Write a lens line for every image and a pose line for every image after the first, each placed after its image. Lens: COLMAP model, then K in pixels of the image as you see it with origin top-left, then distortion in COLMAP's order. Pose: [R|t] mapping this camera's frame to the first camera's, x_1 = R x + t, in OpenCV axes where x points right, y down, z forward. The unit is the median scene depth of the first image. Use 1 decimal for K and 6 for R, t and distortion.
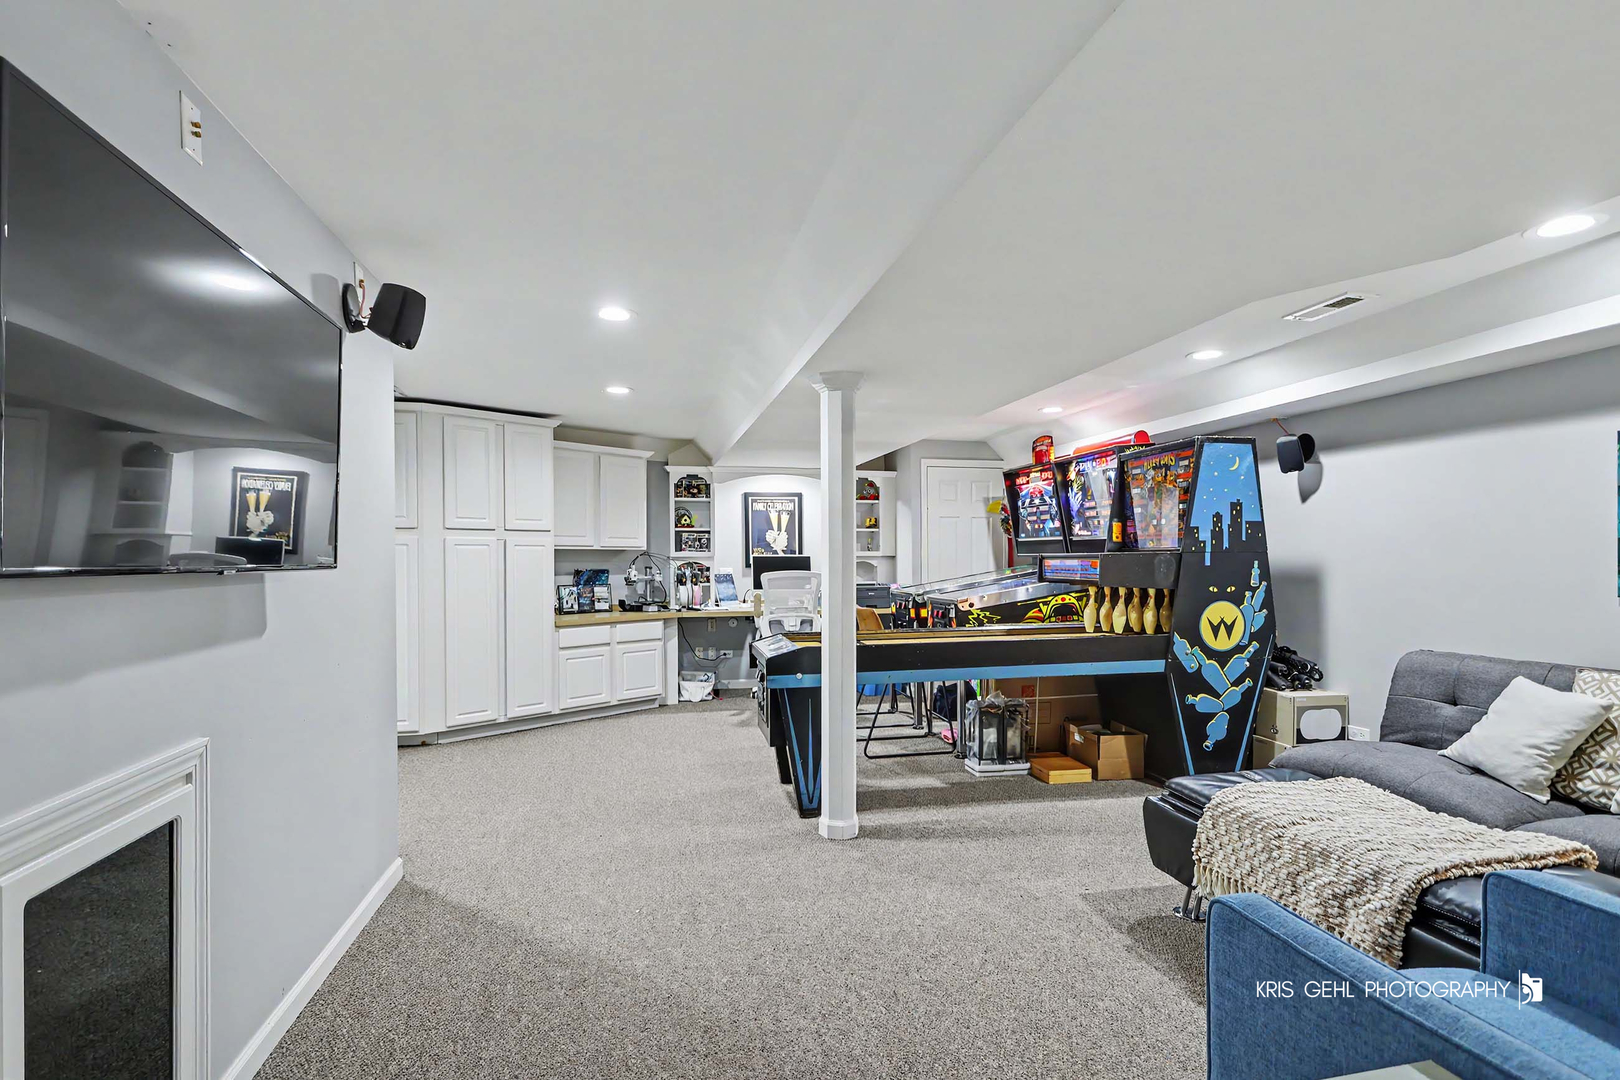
lens RADIAL K [[747.4, 0, 810.7], [0, 747.4, 547.7], [0, 0, 1]] dist [0.011290, -0.000090]
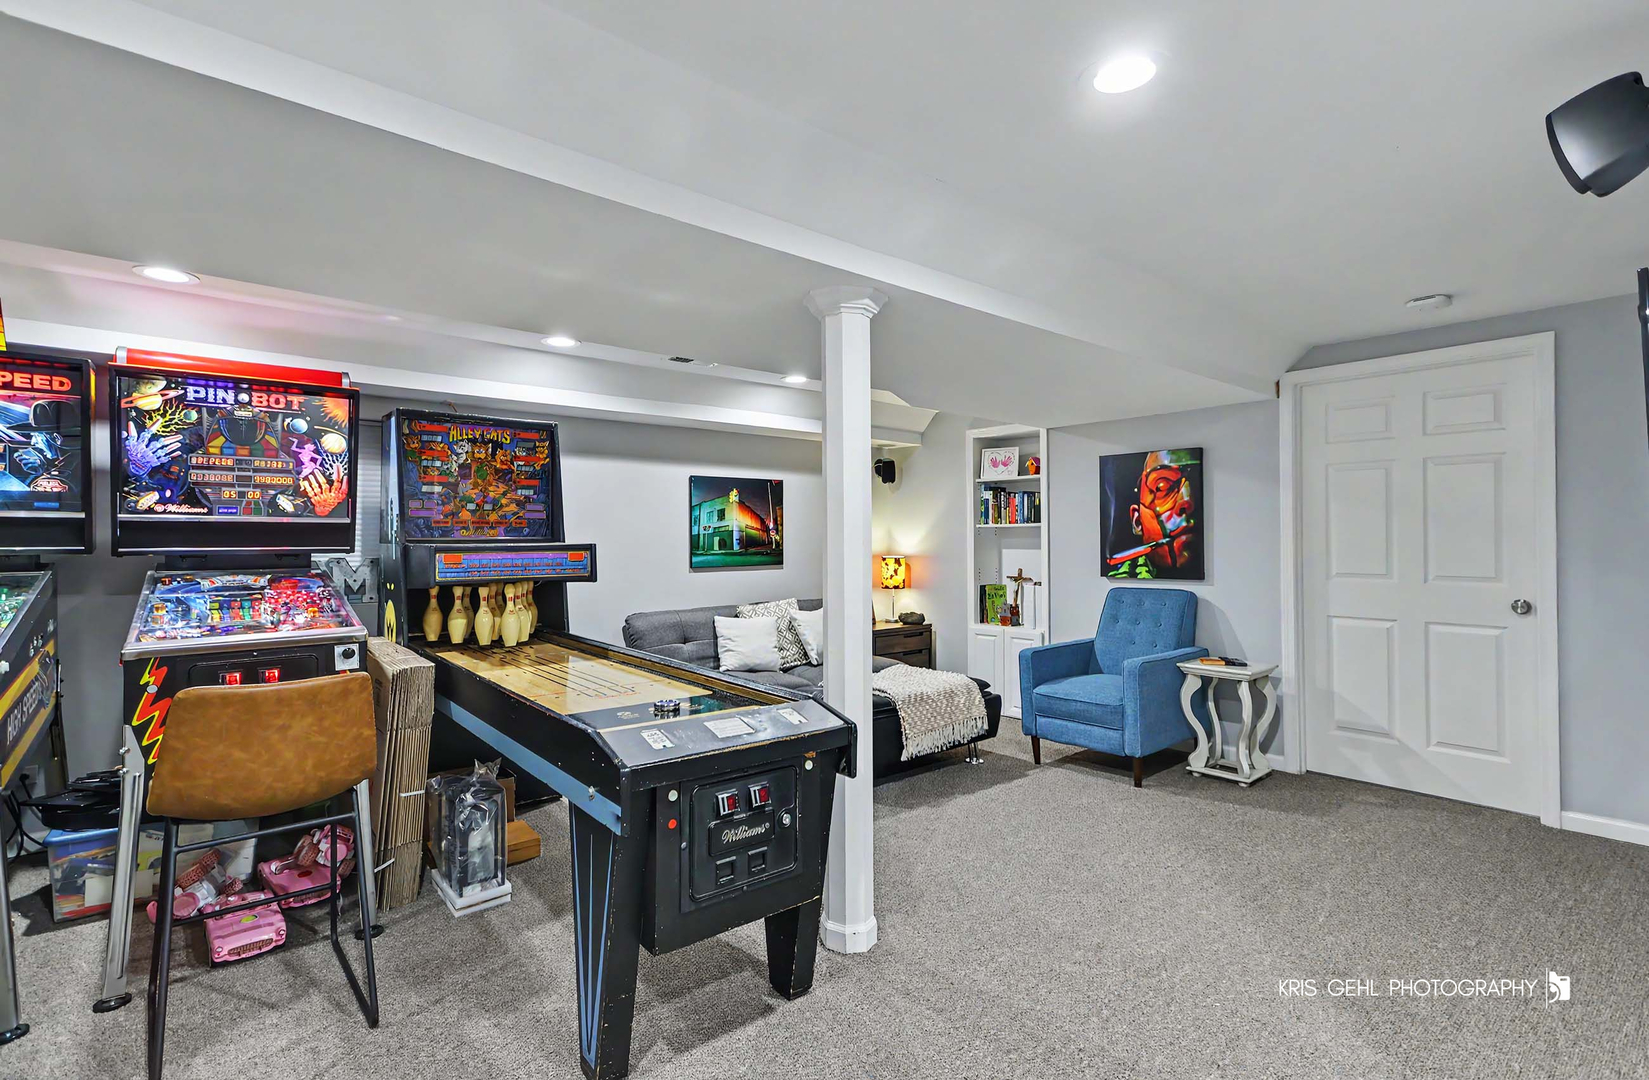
lens RADIAL K [[779.3, 0, 824.5], [0, 779.3, 538.4], [0, 0, 1]] dist [0.003831, 0.000077]
pose [[-0.459449, 0.005943, 0.888184, -0.385660], [-0.004507, 0.999949, -0.009022, 0.005495], [-0.888193, -0.008148, -0.459399, 0.842375]]
